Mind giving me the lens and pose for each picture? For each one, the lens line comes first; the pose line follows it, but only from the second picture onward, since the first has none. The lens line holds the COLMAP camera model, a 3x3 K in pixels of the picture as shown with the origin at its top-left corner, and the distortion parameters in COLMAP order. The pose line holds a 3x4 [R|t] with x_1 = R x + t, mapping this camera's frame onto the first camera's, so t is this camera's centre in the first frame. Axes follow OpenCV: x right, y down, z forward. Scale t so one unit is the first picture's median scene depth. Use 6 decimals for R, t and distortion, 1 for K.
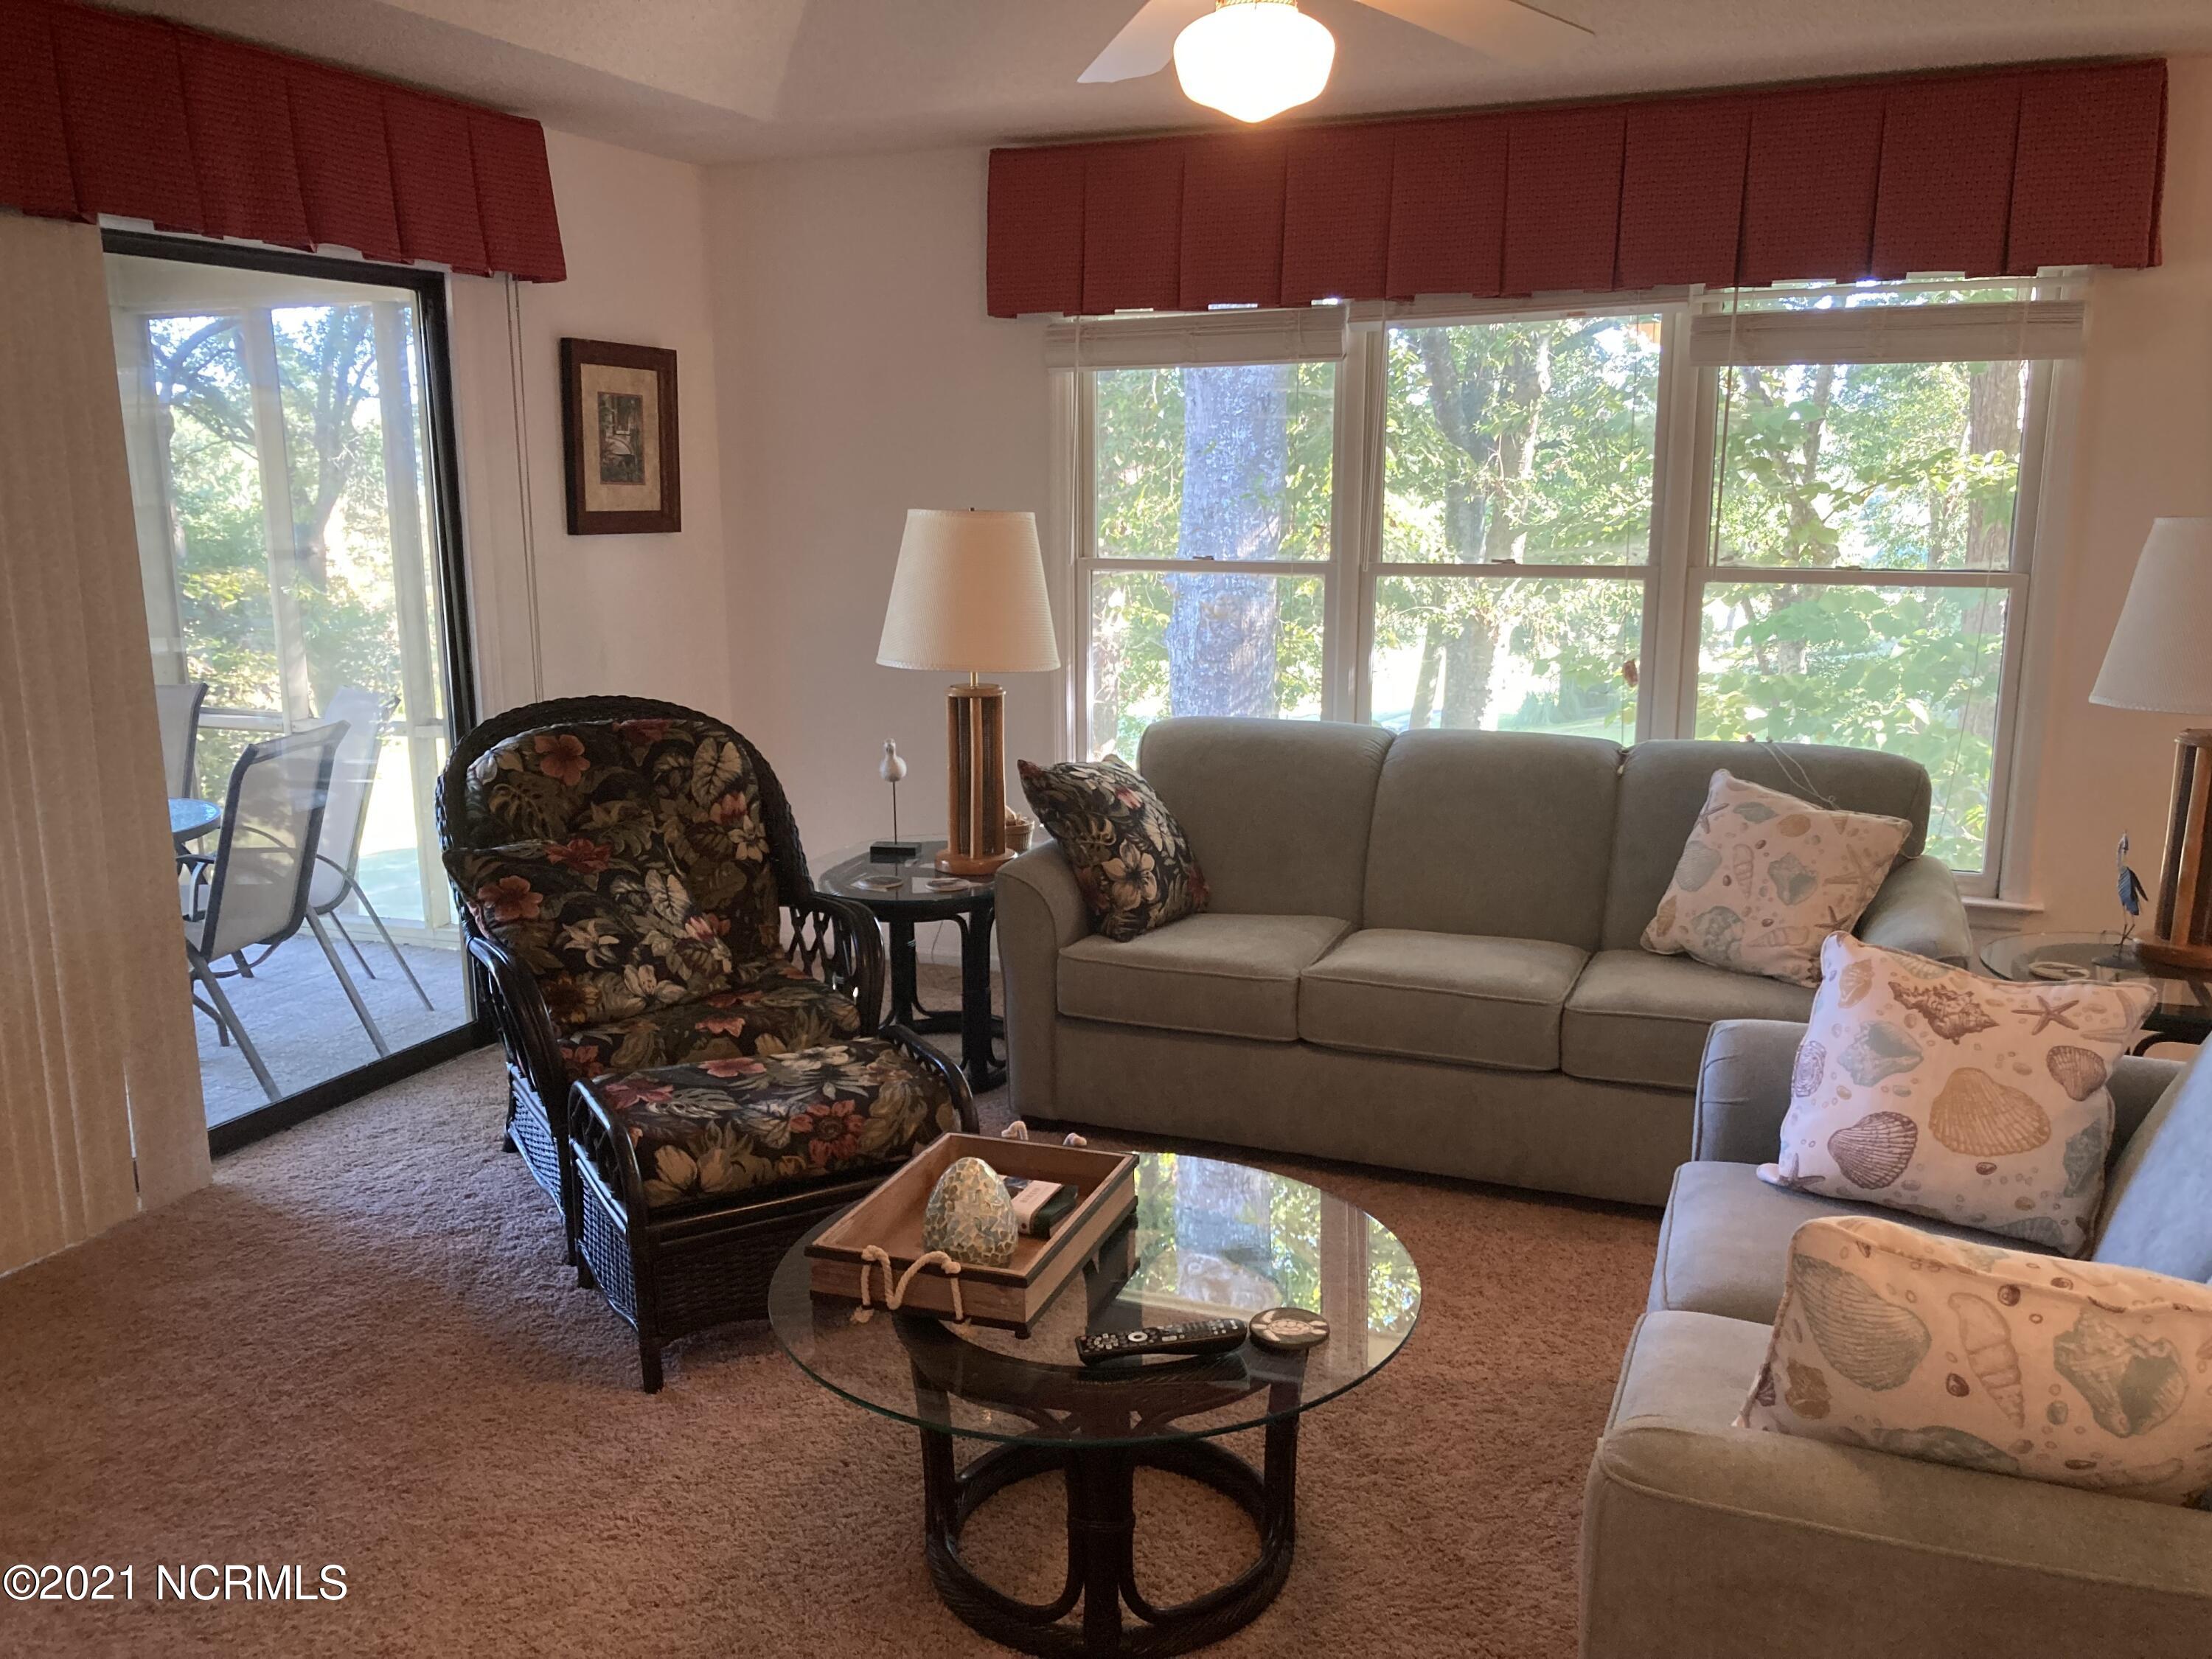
lens RADIAL K [[1819.9, 0, 1108.3], [0, 1819.9, 826.4], [0, 0, 1]] dist [0.002440, -0.002105]
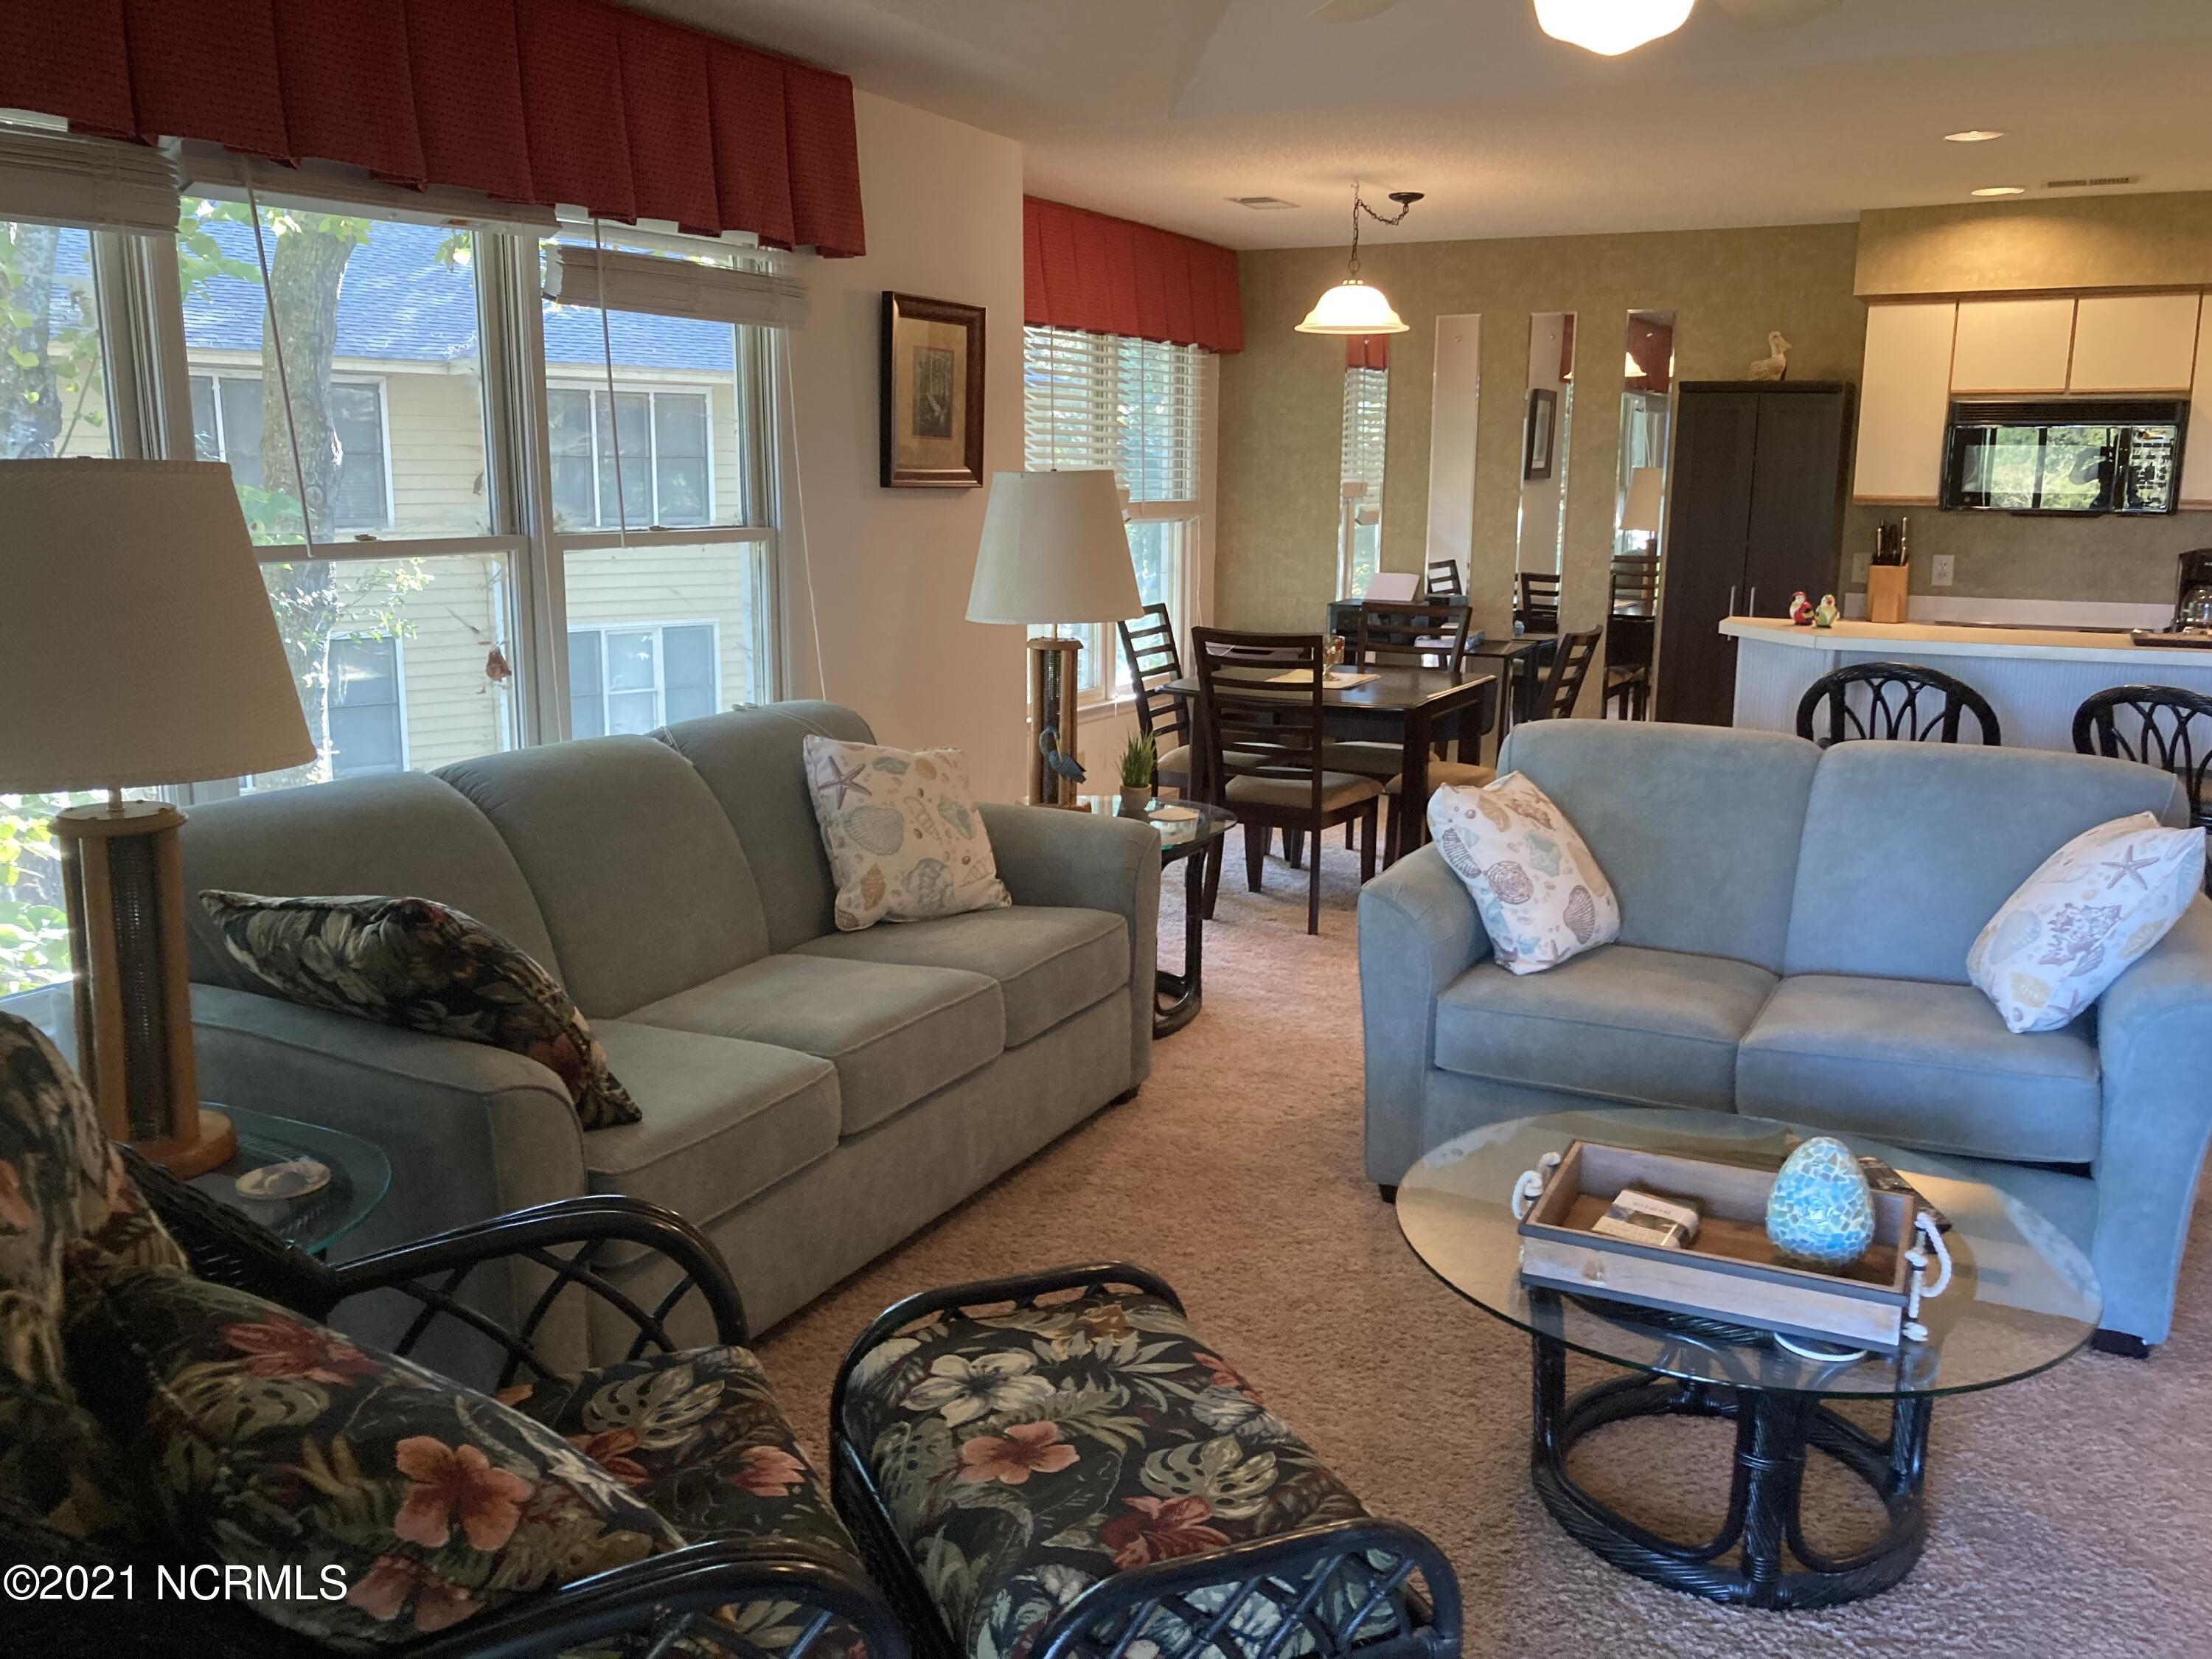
lens RADIAL K [[1819.9, 0, 1115.9], [0, 1819.9, 817.4], [0, 0, 1]] dist [0.002440, -0.002105]
pose [[0.108154, -0.194145, 0.974992, -0.704123], [0.191846, 0.966386, 0.171151, -0.145948], [-0.975447, 0.168538, 0.141765, 0.848160]]
